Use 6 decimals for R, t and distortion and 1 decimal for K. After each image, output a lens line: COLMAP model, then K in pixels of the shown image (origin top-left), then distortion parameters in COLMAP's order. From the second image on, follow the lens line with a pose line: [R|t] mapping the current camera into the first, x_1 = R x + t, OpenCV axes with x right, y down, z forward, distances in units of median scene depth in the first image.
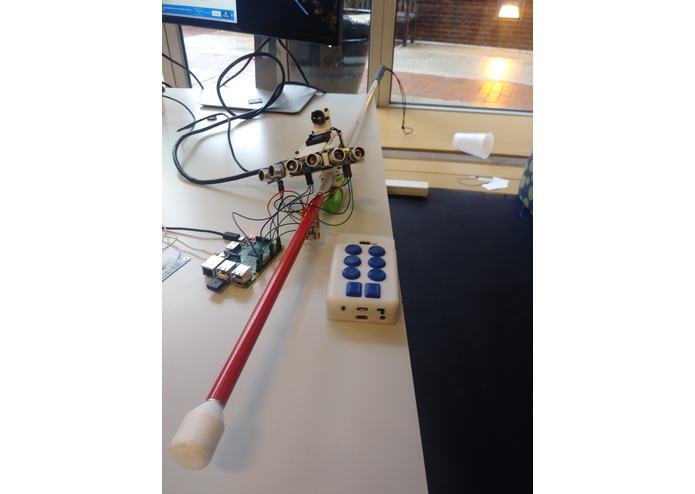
lens RADIAL K [[414.8, 0, 347.5], [0, 414.8, 247.0], [0, 0, 1]] dist [-0.001719, -0.000678]
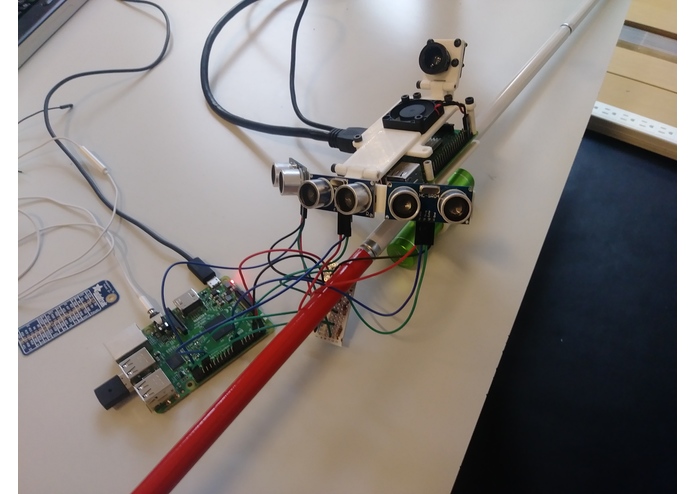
lens RADIAL K [[543.3, 0, 347.5], [0, 543.3, 247.0], [0, 0, 1]] dist [-0.010307, -0.010687]
pose [[0.892418, 0.325056, -0.312936, 0.117134], [-0.219977, 0.918977, 0.327248, -0.353938], [0.393955, -0.223203, 0.891616, 0.459522]]
